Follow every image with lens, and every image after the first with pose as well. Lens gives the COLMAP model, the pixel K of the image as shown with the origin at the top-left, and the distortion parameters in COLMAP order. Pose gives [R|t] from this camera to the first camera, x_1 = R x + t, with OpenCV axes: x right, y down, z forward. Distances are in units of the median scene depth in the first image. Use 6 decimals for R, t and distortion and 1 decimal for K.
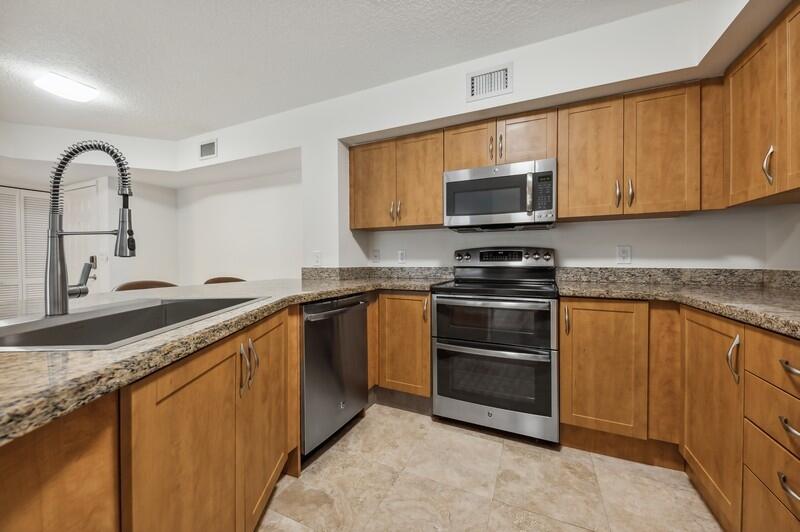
lens RADIAL K [[304.9, 0, 407.5], [0, 304.9, 265.6], [0, 0, 1]] dist [0.000485, -0.000189]
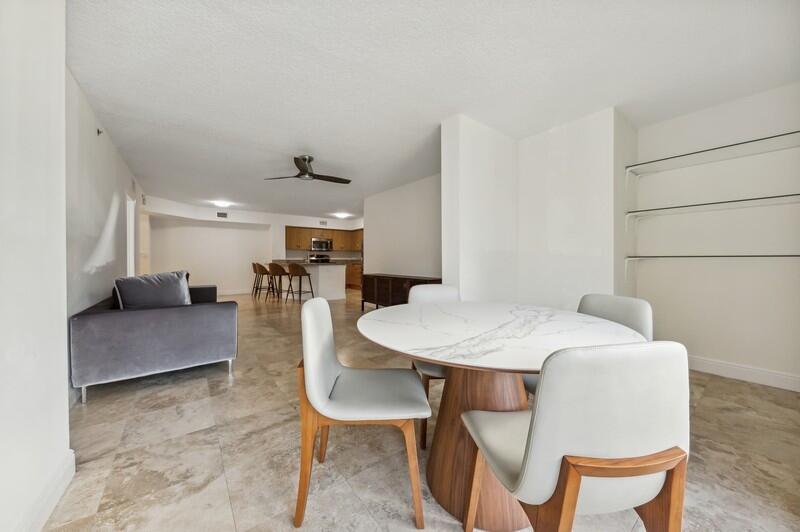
lens RADIAL K [[287.5, 0, 403.2], [0, 287.5, 262.3], [0, 0, 1]] dist [0.000911, 0.000007]
pose [[0.456180, -0.003393, 0.889881, -2.807948], [0.012058, 0.999925, -0.002368, 0.070988], [-0.889806, 0.011810, 0.456186, -1.976224]]
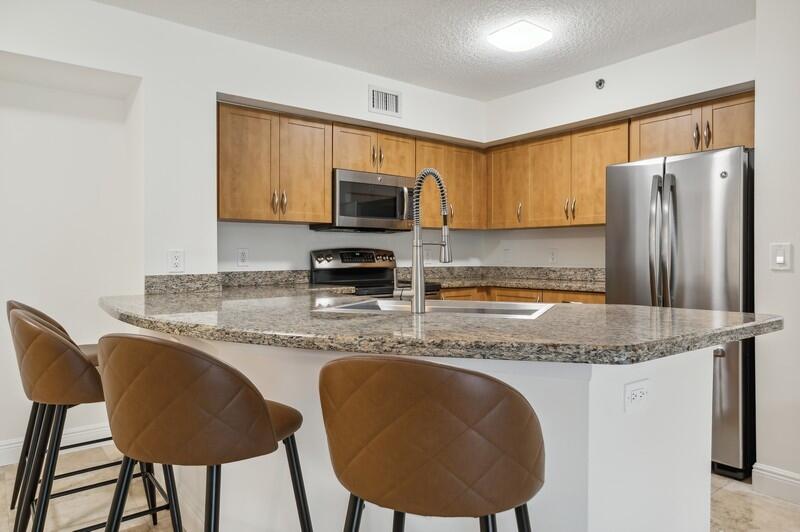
lens RADIAL K [[535.3, 0, 401.2], [0, 535.3, 258.4], [0, 0, 1]] dist [0.003191, -0.004738]
pose [[0.455325, -0.001968, 0.890323, -1.165257], [0.017629, 0.999821, -0.006806, -0.013241], [-0.890151, 0.018795, 0.455278, 0.061586]]
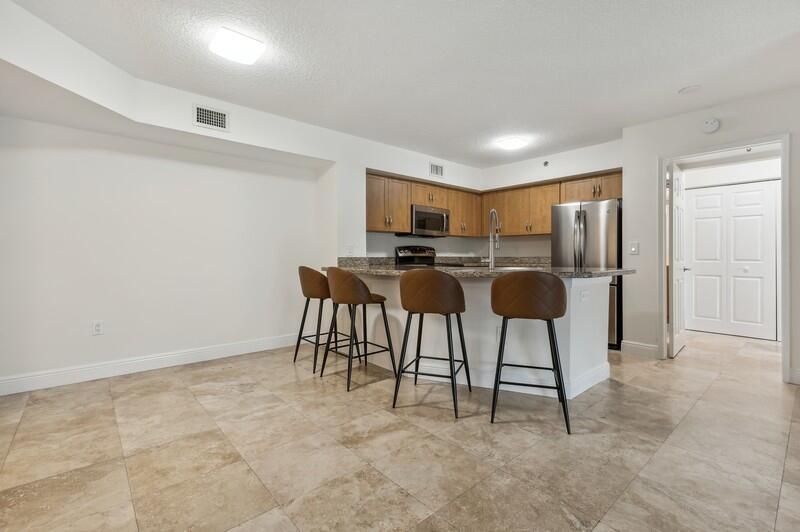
lens RADIAL K [[363.9, 0, 399.9], [0, 363.9, 259.2], [0, 0, 1]] dist [-0.001714, 0.000064]
pose [[0.407800, -0.004729, 0.913059, -1.770109], [0.015883, 0.999872, -0.001915, 0.023063], [-0.912933, 0.015283, 0.407823, 0.164334]]
